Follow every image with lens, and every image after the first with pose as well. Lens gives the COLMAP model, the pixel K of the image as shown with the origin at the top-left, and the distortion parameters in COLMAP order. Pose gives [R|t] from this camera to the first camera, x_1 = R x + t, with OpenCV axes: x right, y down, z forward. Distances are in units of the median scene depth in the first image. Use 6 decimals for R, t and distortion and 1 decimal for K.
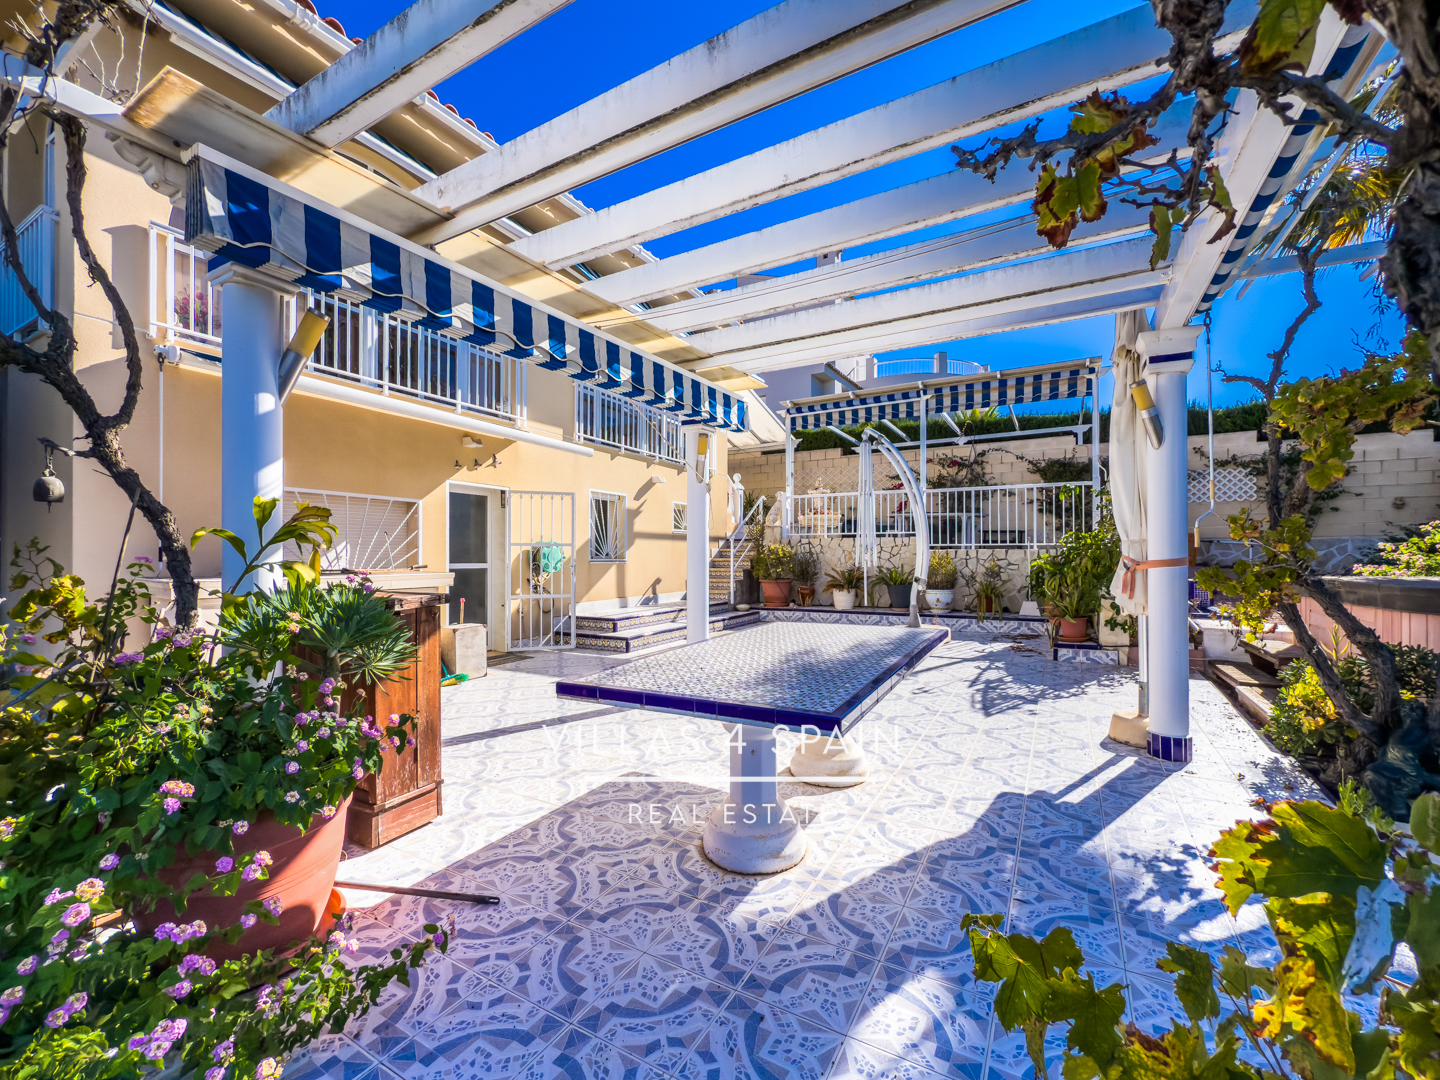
lens RADIAL K [[619.8, 0, 710.4], [0, 619.8, 551.7], [0, 0, 1]] dist [-0.001911, -0.002420]
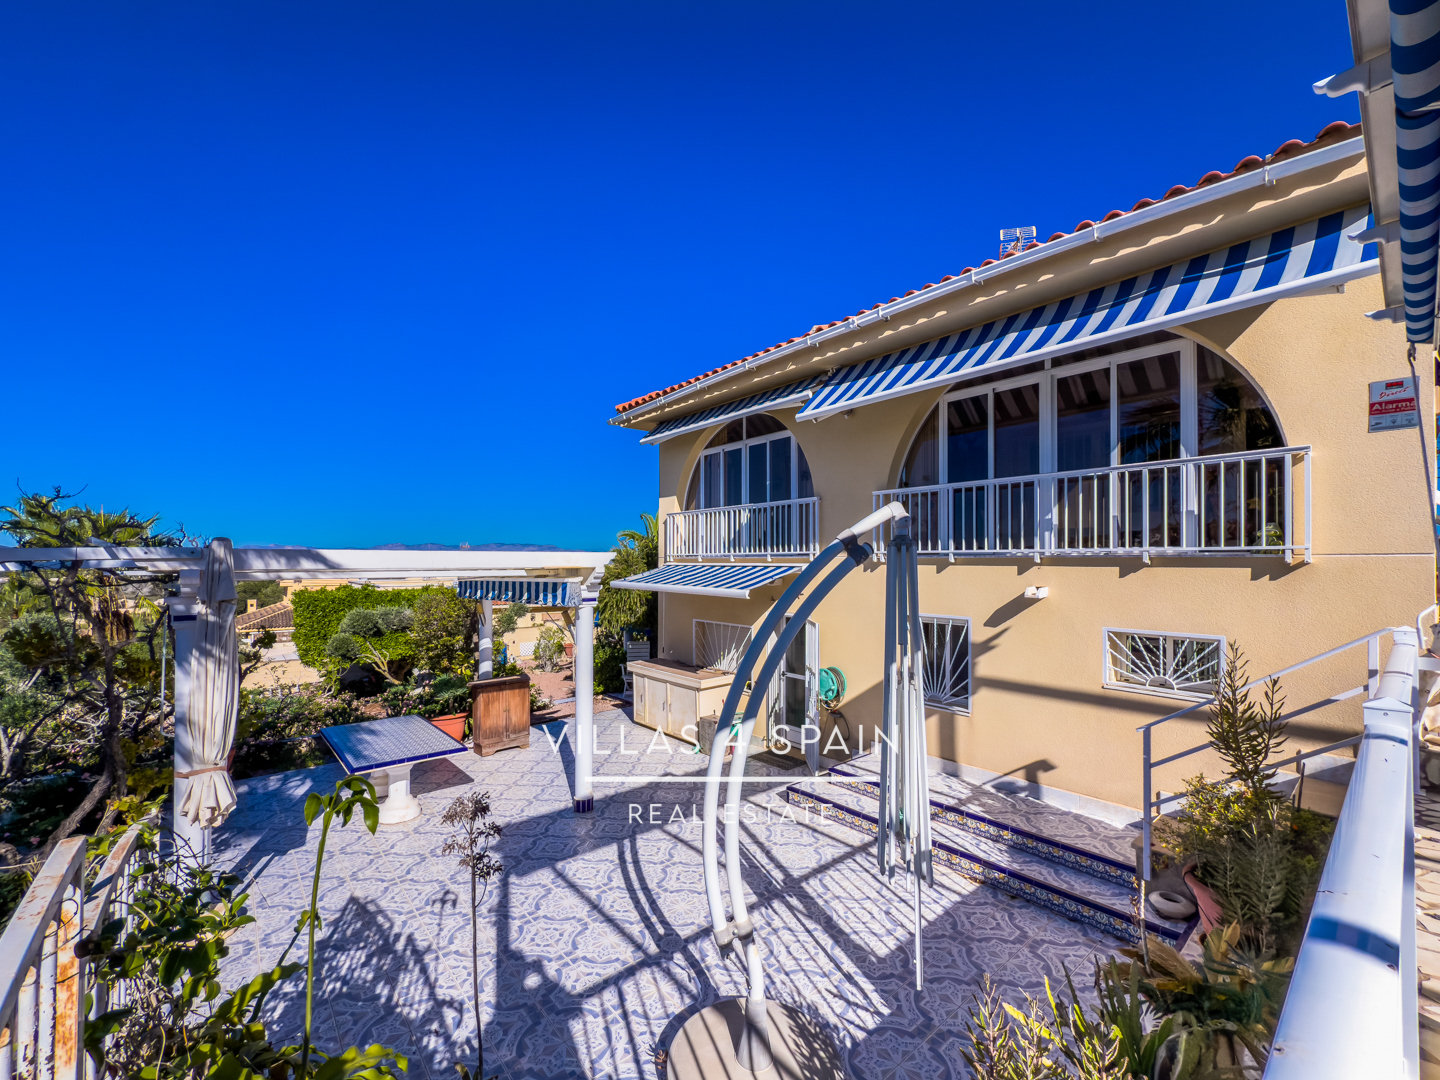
lens RADIAL K [[583.1, 0, 714.9], [0, 583.1, 561.6], [0, 0, 1]] dist [0.002516, 0.000196]
pose [[-0.357009, 0.004977, -0.934088, 0.585643], [0.012634, 0.999920, 0.000499, -0.163253], [0.934016, -0.011623, -0.357043, 0.976379]]
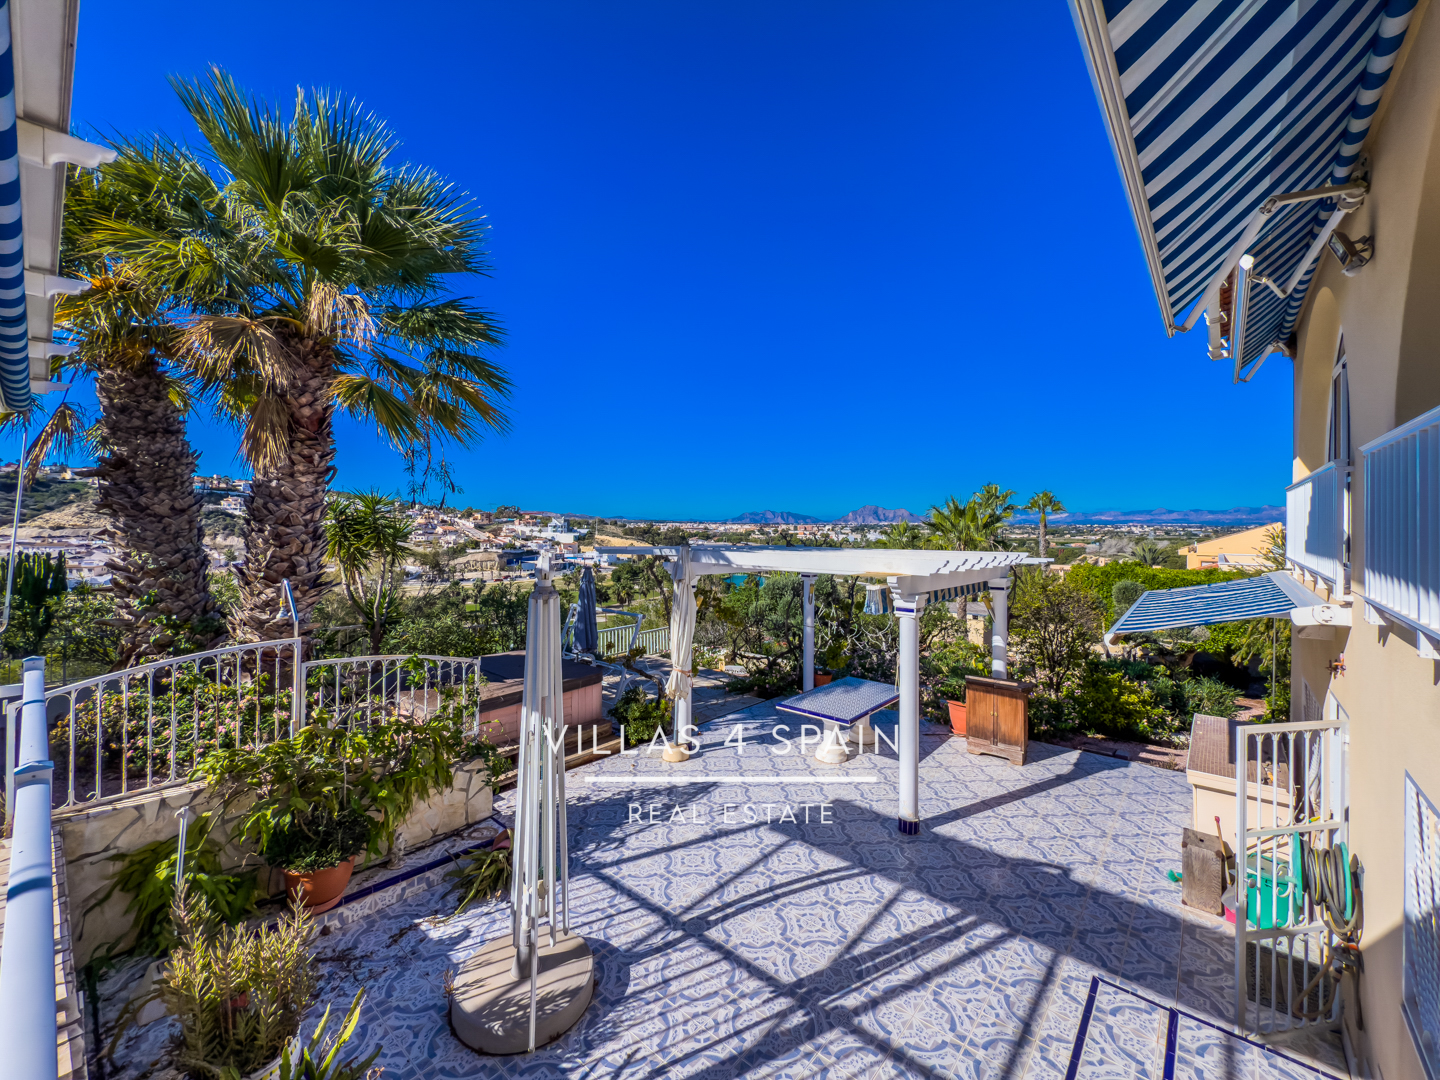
lens RADIAL K [[583.1, 0, 723.7], [0, 583.1, 523.1], [0, 0, 1]] dist [0.002516, 0.000196]
pose [[-0.984282, -0.002154, 0.176589, 0.076720], [-0.004501, 0.999907, -0.012891, -0.204315], [-0.176544, -0.013483, -0.984200, 1.263705]]
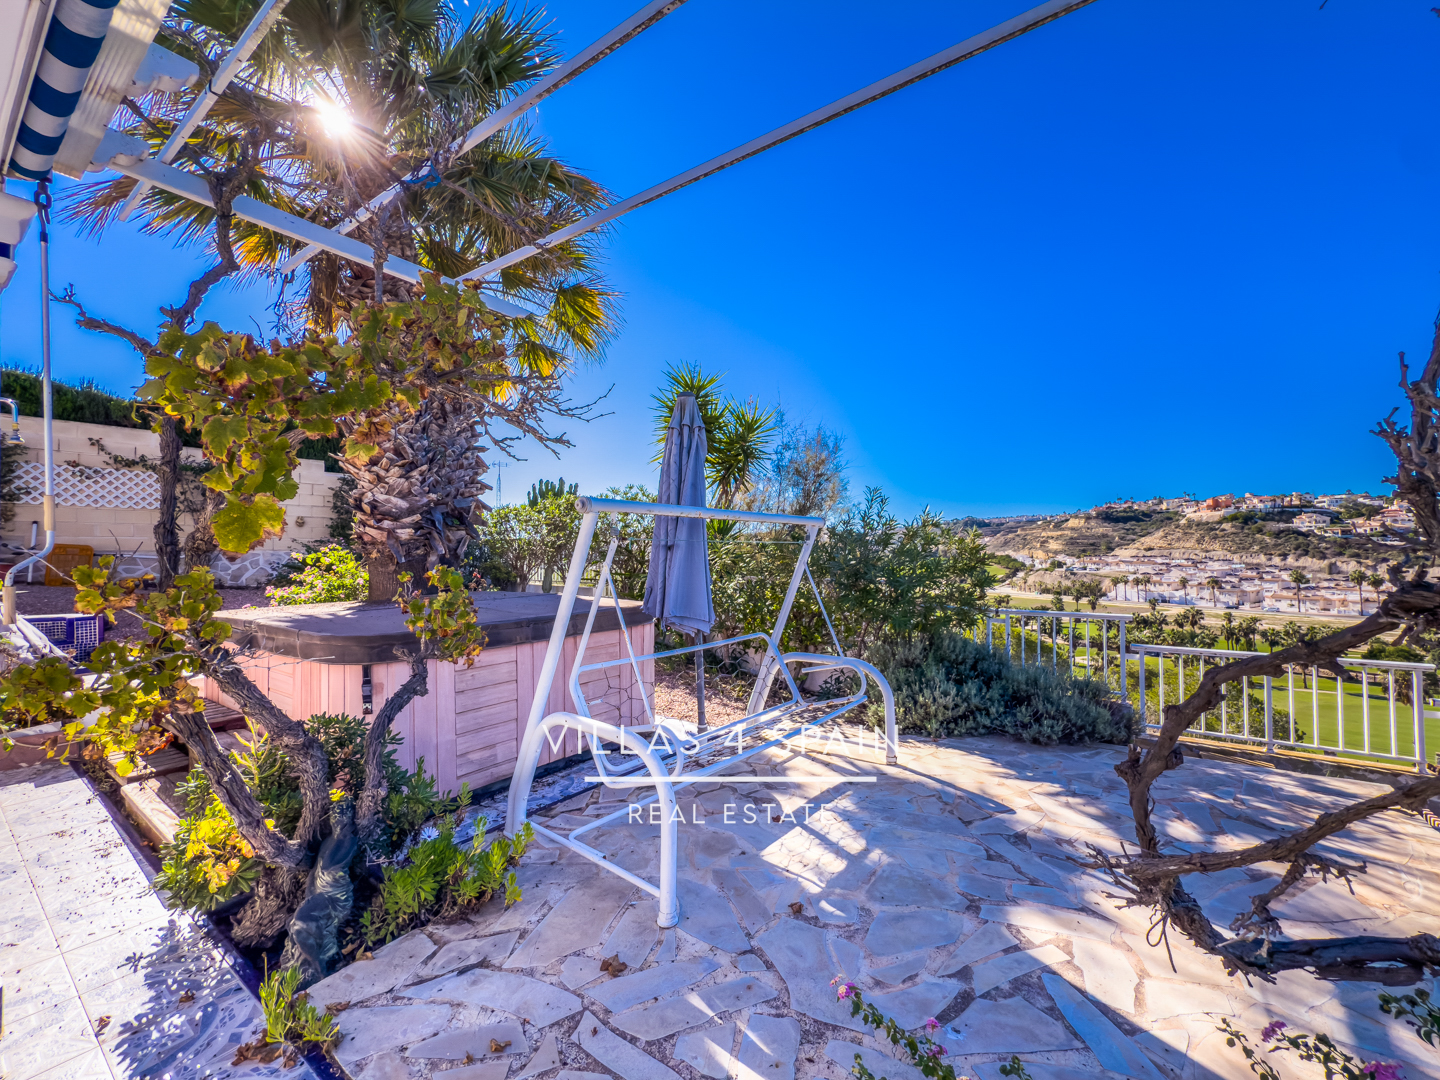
lens RADIAL K [[583.1, 0, 709.6], [0, 583.1, 544.8], [0, 0, 1]] dist [0.002516, 0.000196]
pose [[0.106860, 0.009880, 0.994225, 0.133341], [0.002125, 0.999946, -0.010166, -0.024016], [-0.994272, 0.003199, 0.106833, 0.136086]]
